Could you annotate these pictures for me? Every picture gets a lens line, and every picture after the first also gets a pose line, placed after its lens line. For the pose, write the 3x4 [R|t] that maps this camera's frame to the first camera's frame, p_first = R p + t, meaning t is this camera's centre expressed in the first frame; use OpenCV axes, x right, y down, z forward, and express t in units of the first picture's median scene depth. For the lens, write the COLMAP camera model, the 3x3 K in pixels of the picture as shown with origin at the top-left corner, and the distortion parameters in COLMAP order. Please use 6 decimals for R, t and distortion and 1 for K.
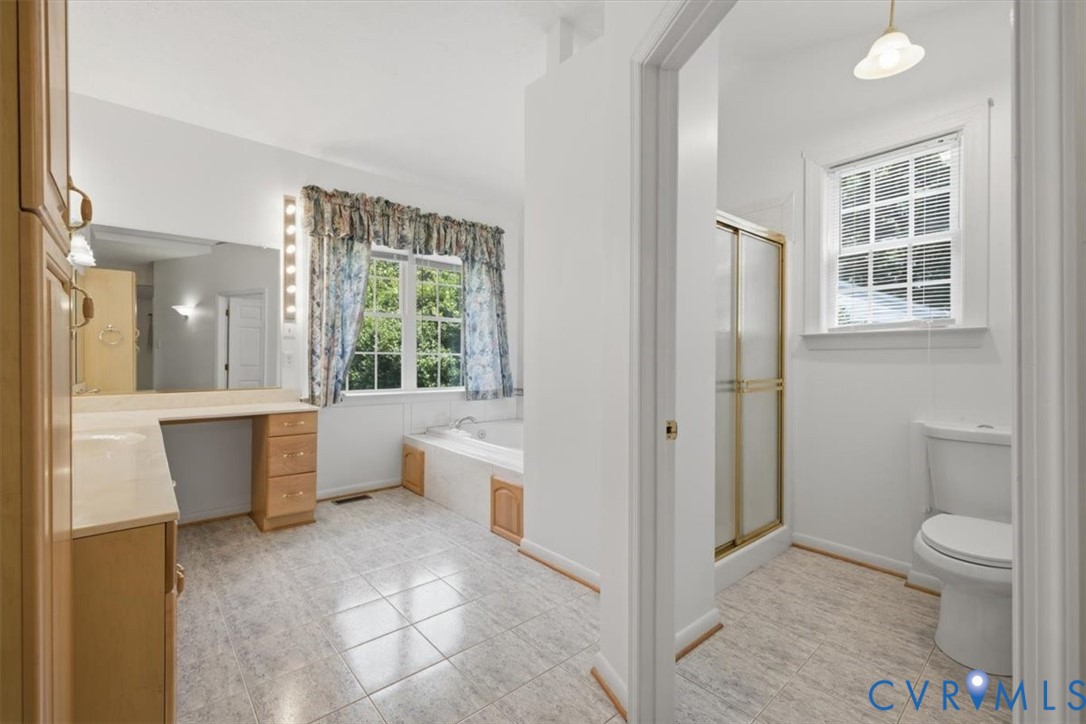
lens RADIAL K [[461.4, 0, 540.3], [0, 461.4, 361.6], [0, 0, 1]] dist [0.006766, -0.000455]
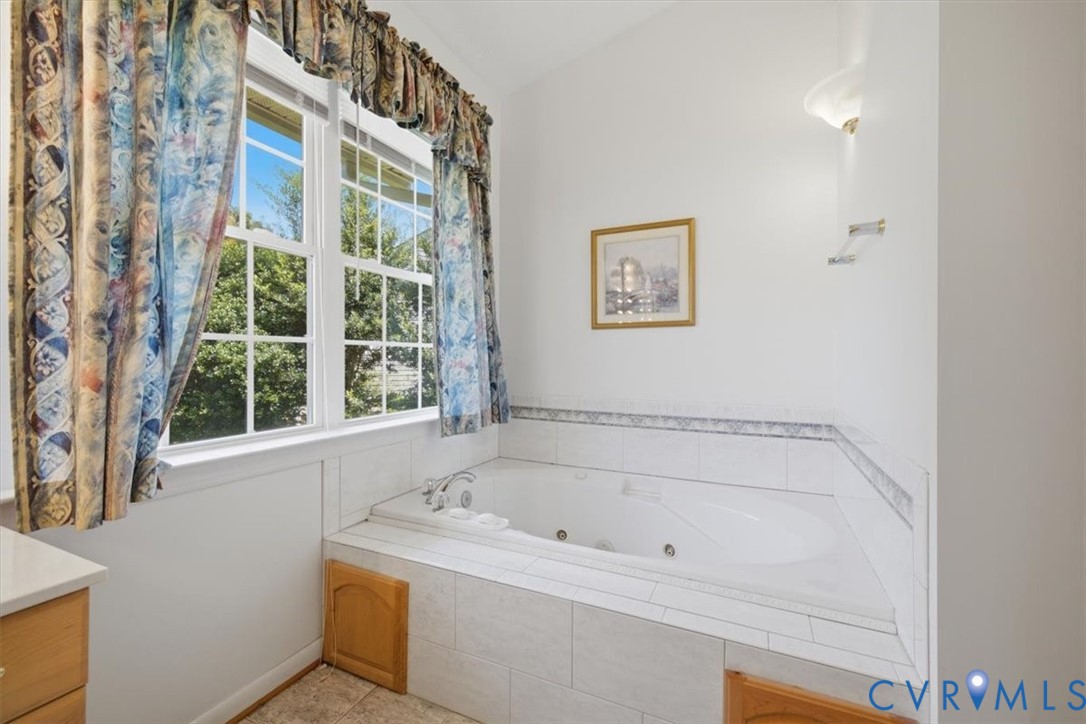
lens RADIAL K [[461.4, 0, 543.9], [0, 461.4, 361.1], [0, 0, 1]] dist [0.006766, -0.000455]
pose [[0.912559, -0.006162, 0.408899, -0.277902], [0.003774, 0.999971, 0.006646, -0.000960], [-0.408928, -0.004521, 0.912555, 0.528533]]
